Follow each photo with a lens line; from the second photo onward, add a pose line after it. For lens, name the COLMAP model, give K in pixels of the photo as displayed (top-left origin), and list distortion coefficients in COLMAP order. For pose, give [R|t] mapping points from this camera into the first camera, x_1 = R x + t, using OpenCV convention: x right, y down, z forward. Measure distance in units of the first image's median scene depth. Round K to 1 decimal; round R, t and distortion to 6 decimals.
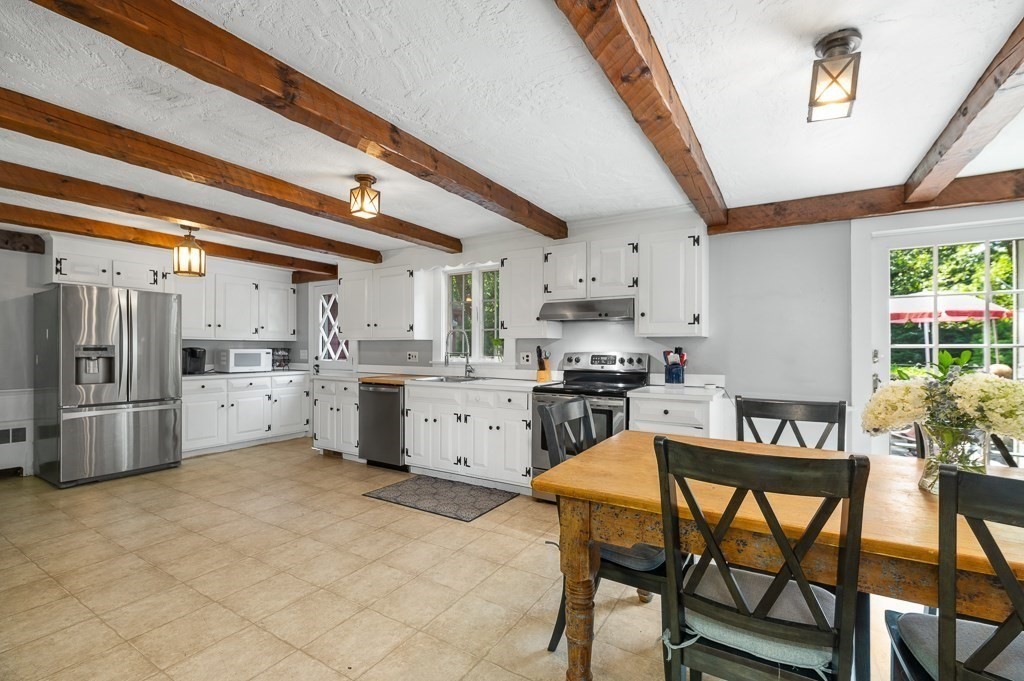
lens RADIAL K [[449.0, 0, 512.7], [0, 449.0, 346.4], [0, 0, 1]] dist [-0.000456, -0.000997]
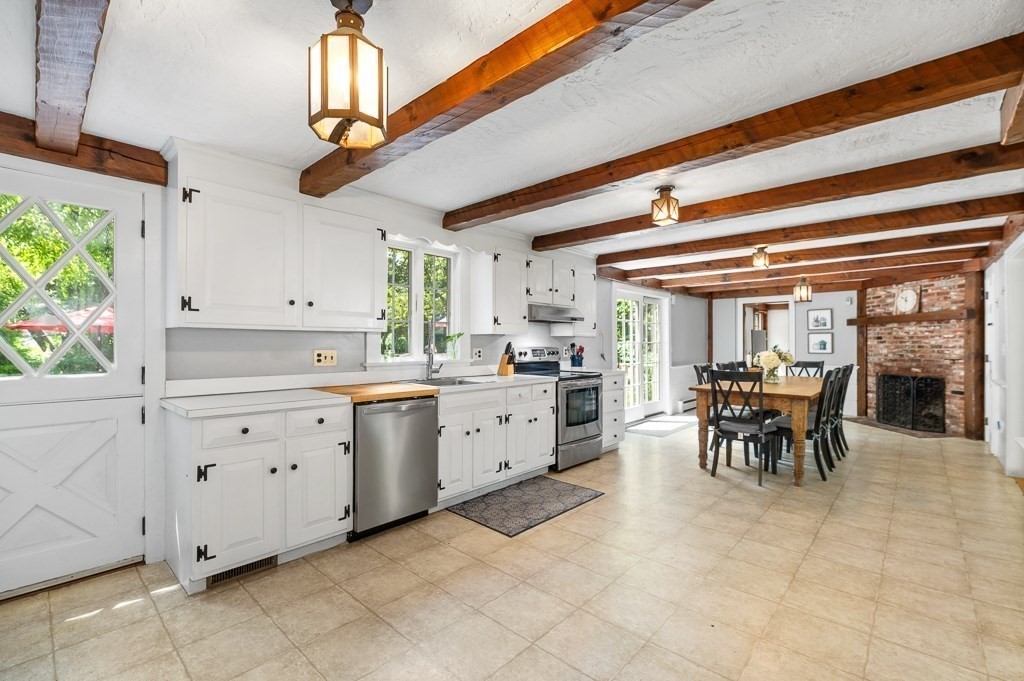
lens RADIAL K [[449.0, 0, 516.0], [0, 449.0, 343.8], [0, 0, 1]] dist [-0.000456, -0.000997]
pose [[0.184590, -0.004109, 0.982807, -1.025299], [-0.007026, 0.999960, 0.005501, -0.002347], [-0.982791, -0.007921, 0.184553, 0.807856]]
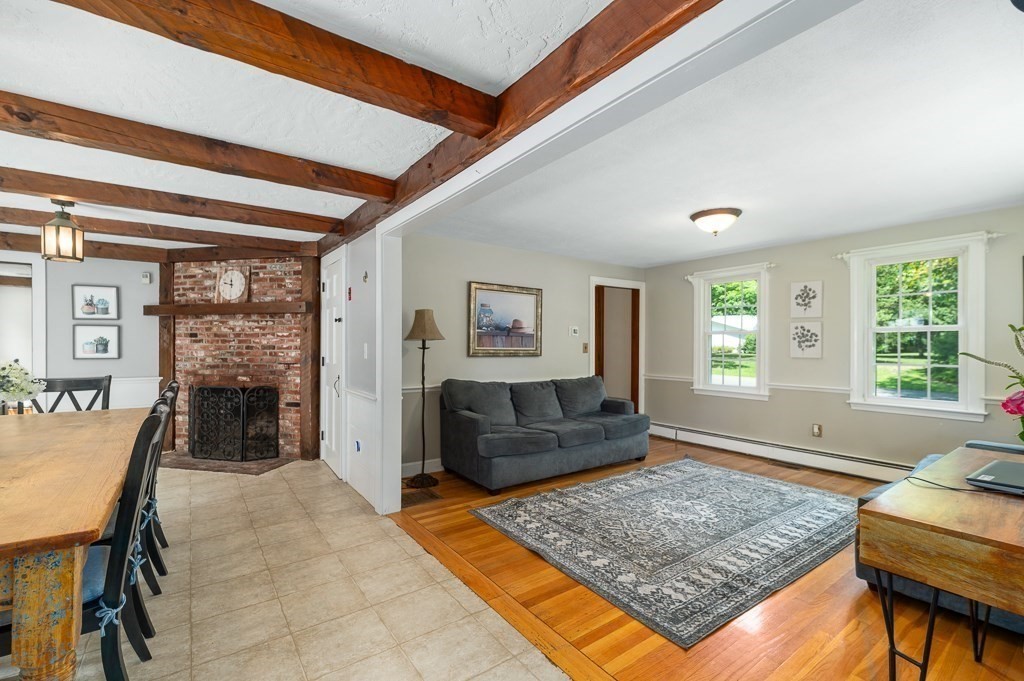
lens RADIAL K [[449.0, 0, 516.4], [0, 449.0, 346.3], [0, 0, 1]] dist [-0.000456, -0.000997]
pose [[-0.922815, -0.008871, 0.385141, -0.312725], [-0.011499, 0.999924, -0.004521, 0.000367], [-0.385071, -0.008601, -0.922847, 0.522154]]
